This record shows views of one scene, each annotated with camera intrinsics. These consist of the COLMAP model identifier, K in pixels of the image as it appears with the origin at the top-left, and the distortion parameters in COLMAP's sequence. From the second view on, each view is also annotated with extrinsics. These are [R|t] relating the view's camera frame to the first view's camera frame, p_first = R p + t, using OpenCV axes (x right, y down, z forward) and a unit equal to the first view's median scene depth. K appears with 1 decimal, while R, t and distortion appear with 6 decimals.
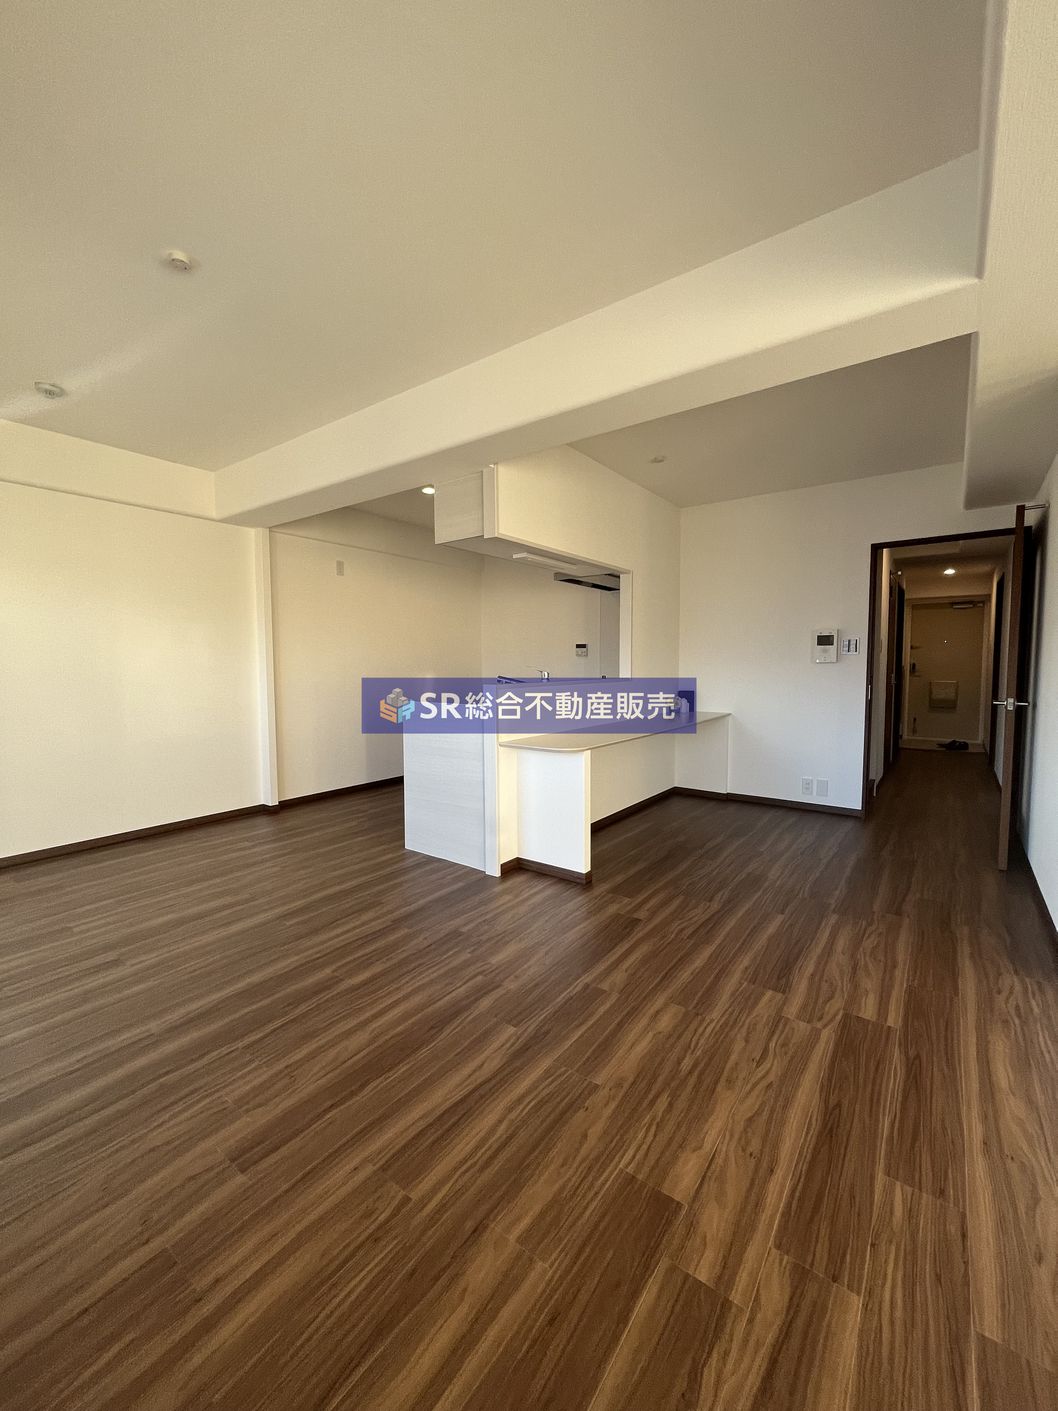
lens RADIAL K [[571.9, 0, 523.4], [0, 571.9, 695.2], [0, 0, 1]] dist [-0.006177, 0.000342]
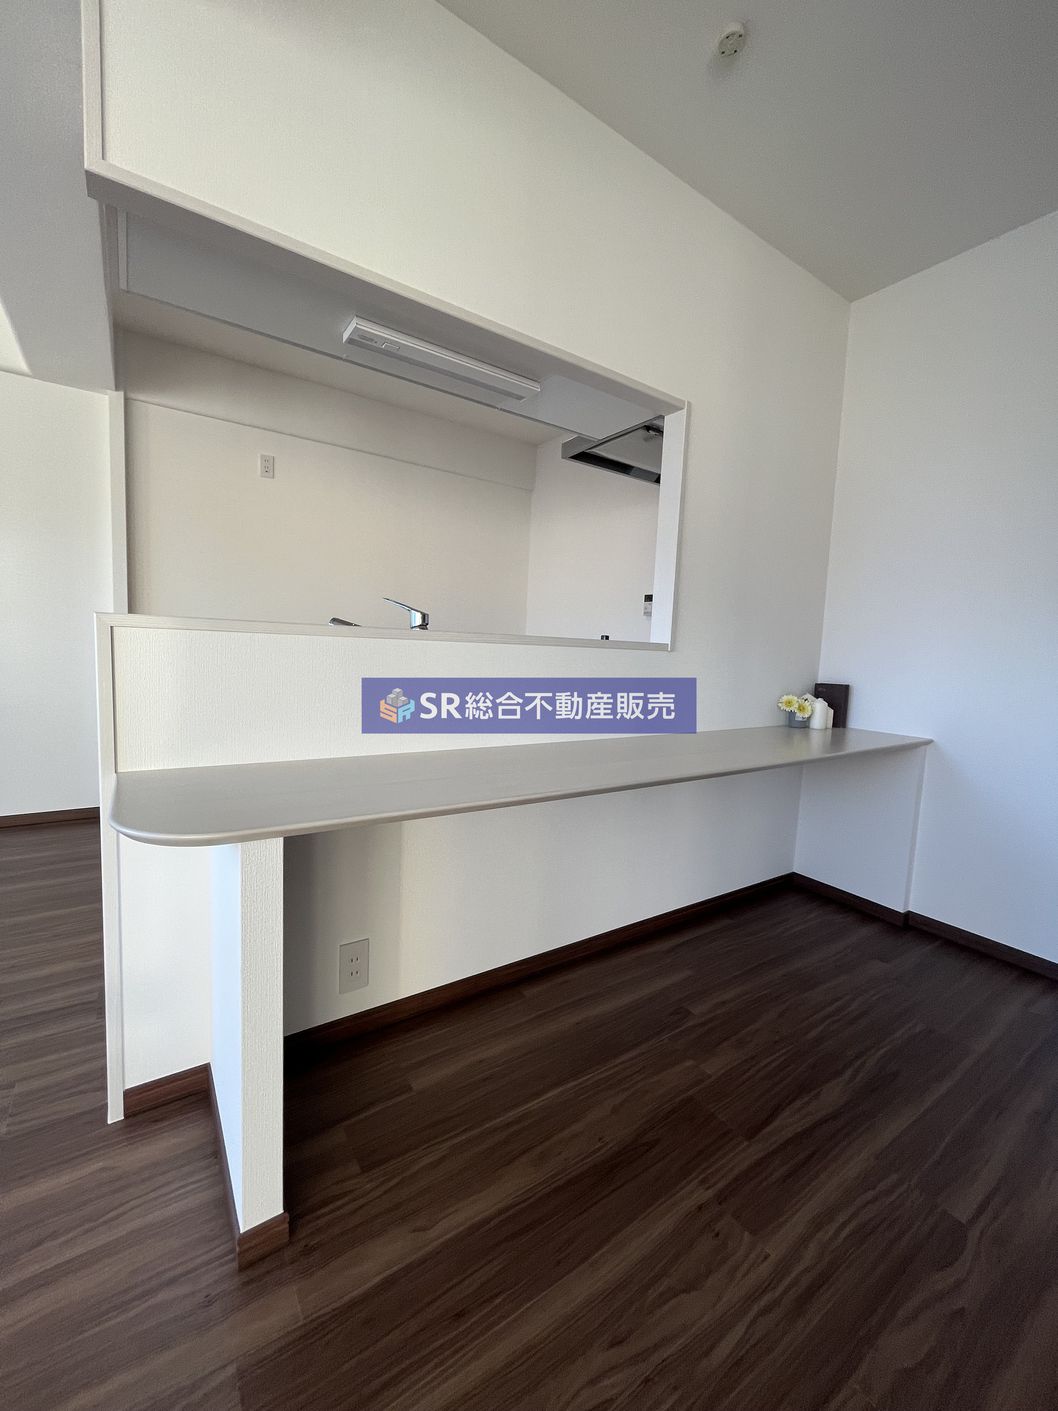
lens RADIAL K [[571.0, 0, 527.0], [0, 571.0, 700.8], [0, 0, 1]] dist [-0.027676, -0.000037]
pose [[0.944091, 0.074087, -0.321253, 0.208247], [-0.064081, 0.997076, 0.041626, 0.003177], [0.323398, -0.018712, 0.946078, 0.494756]]
